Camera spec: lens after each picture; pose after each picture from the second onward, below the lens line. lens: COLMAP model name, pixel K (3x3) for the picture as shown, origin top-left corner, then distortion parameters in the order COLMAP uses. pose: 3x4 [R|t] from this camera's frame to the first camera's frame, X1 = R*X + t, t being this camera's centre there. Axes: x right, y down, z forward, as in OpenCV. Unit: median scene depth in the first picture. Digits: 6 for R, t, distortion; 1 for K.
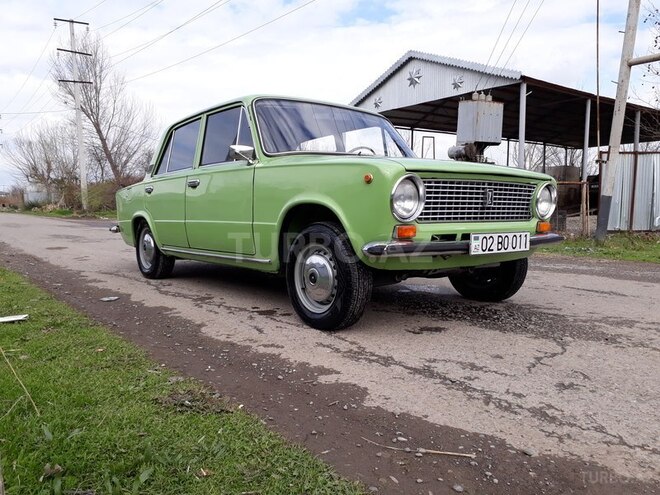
lens RADIAL K [[563.5, 0, 330.0], [0, 563.5, 247.5], [0, 0, 1]] dist [0.044573, 0.005128]
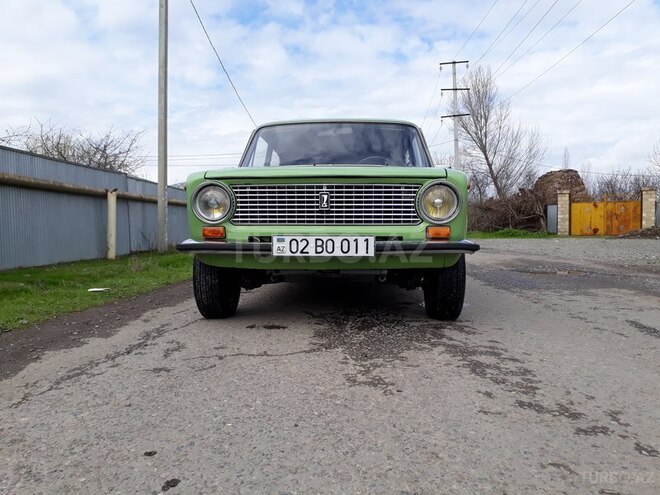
lens RADIAL K [[563.5, 0, 330.0], [0, 563.5, 247.5], [0, 0, 1]] dist [0.044573, 0.005128]
pose [[0.737563, 0.020652, -0.674962, 0.974679], [-0.048005, 0.998607, -0.021903, 0.015041], [0.673570, 0.048556, 0.737527, 0.286320]]
